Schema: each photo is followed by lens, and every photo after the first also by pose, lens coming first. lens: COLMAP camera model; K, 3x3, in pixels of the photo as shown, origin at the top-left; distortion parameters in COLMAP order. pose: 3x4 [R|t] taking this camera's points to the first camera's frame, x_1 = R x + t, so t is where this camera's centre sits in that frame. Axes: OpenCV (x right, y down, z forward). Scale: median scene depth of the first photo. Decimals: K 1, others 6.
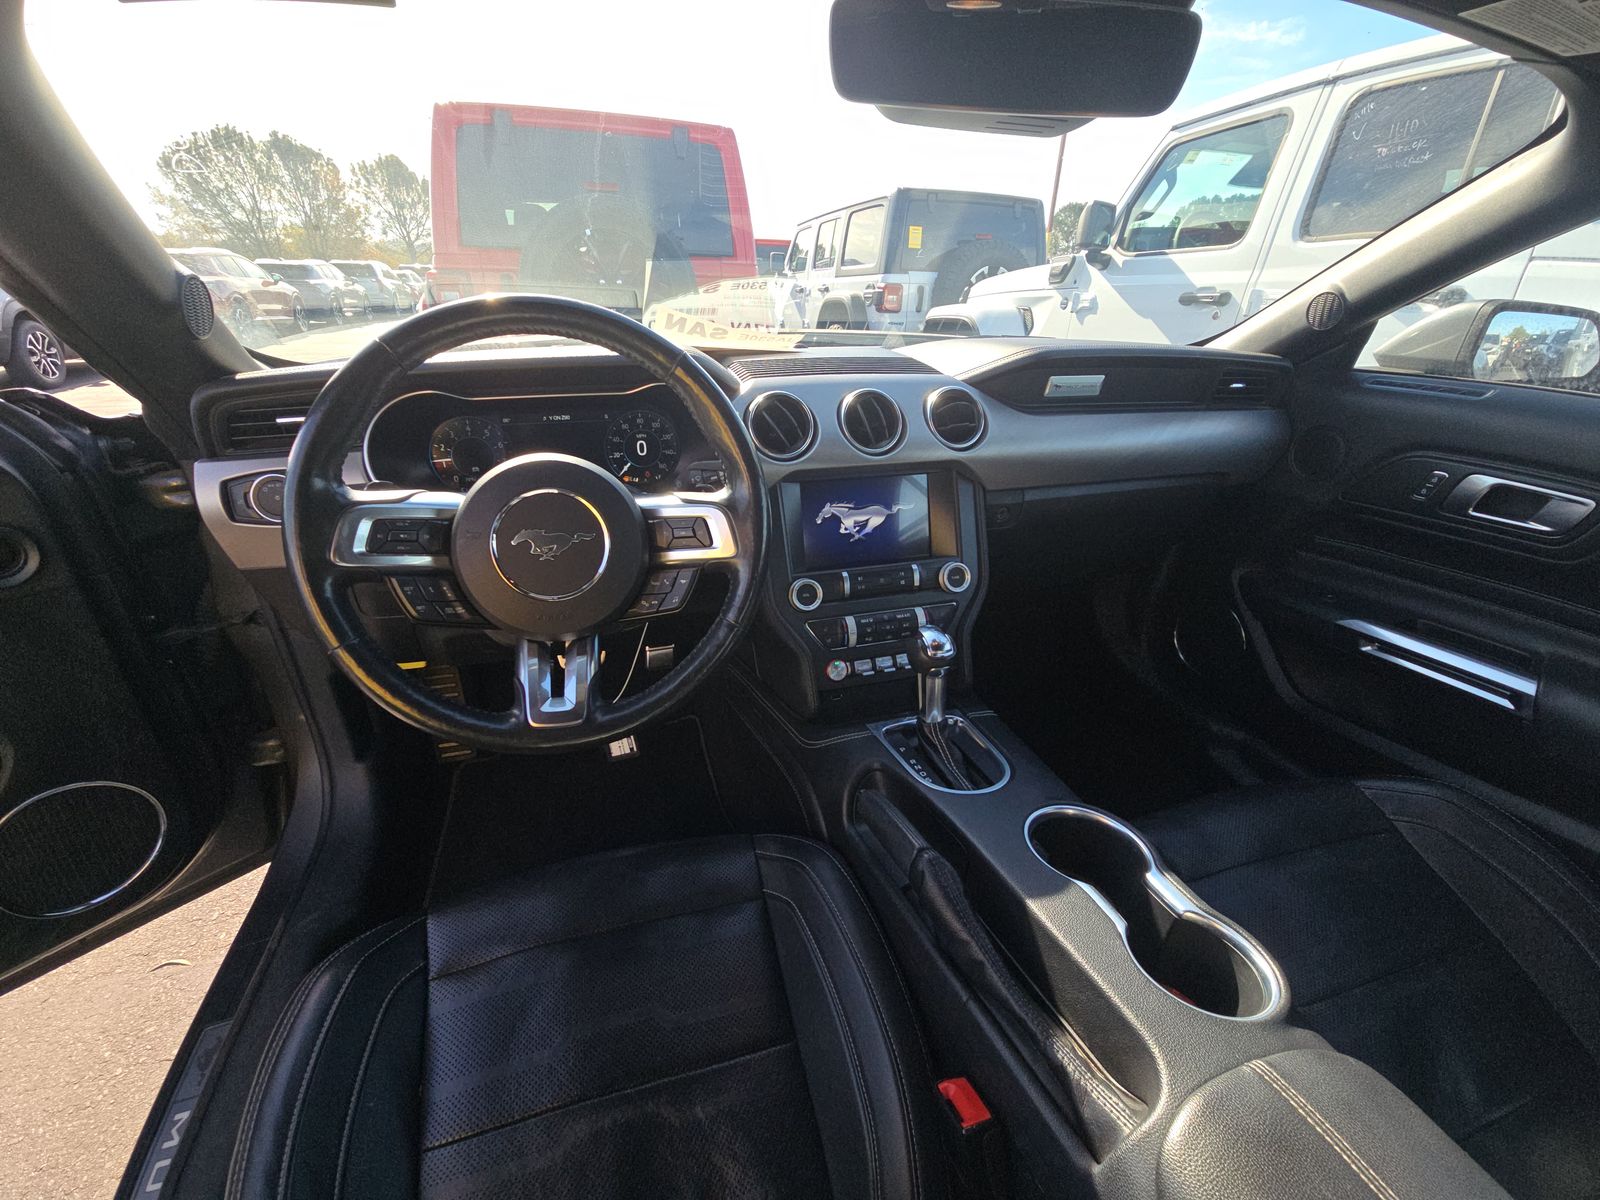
lens RADIAL K [[680.8, 0, 800.0], [0, 680.8, 600.0], [0, 0, 1]] dist [0.011955, 0.000559]
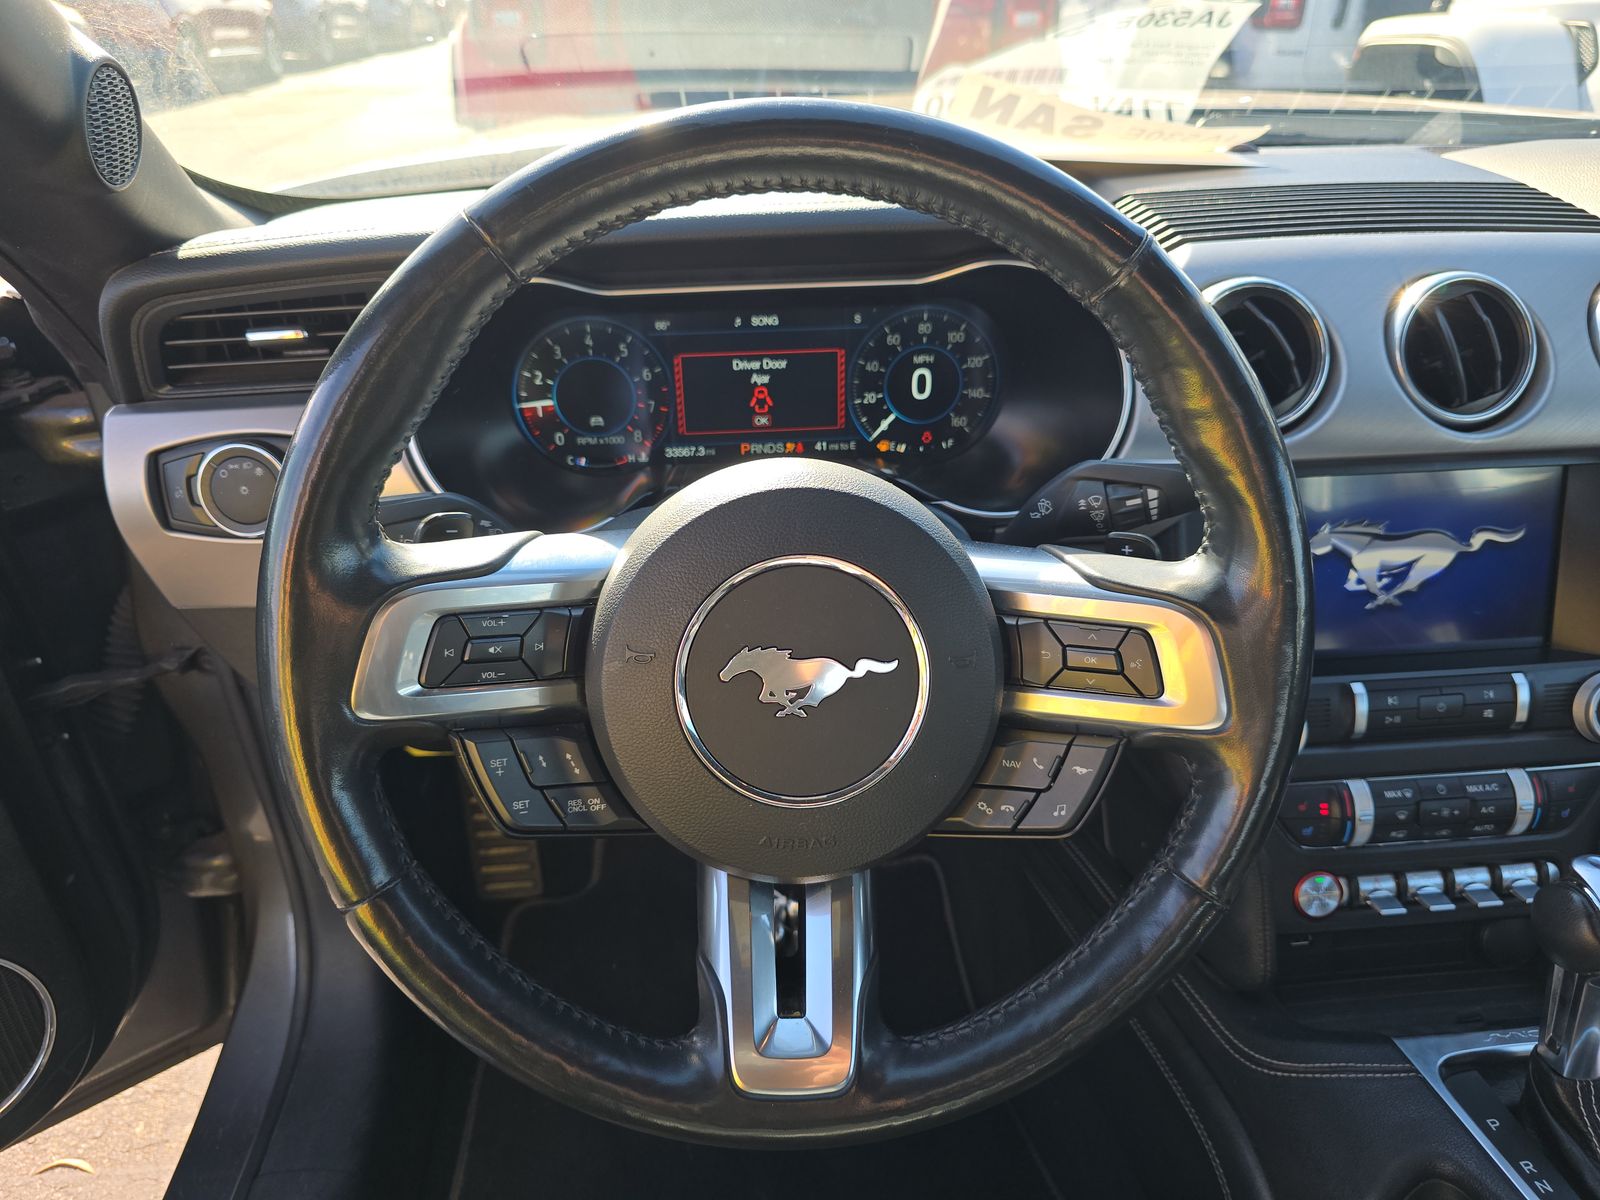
lens RADIAL K [[1129.7, 0, 800.0], [0, 1129.7, 600.0], [0, 0, 1]] dist [0.043178, -0.041973]
pose [[0.980543, 0.077211, -0.180480, -0.192397], [-0.064506, 0.995077, 0.075241, -0.151336], [0.185401, -0.062135, 0.980697, 0.234931]]
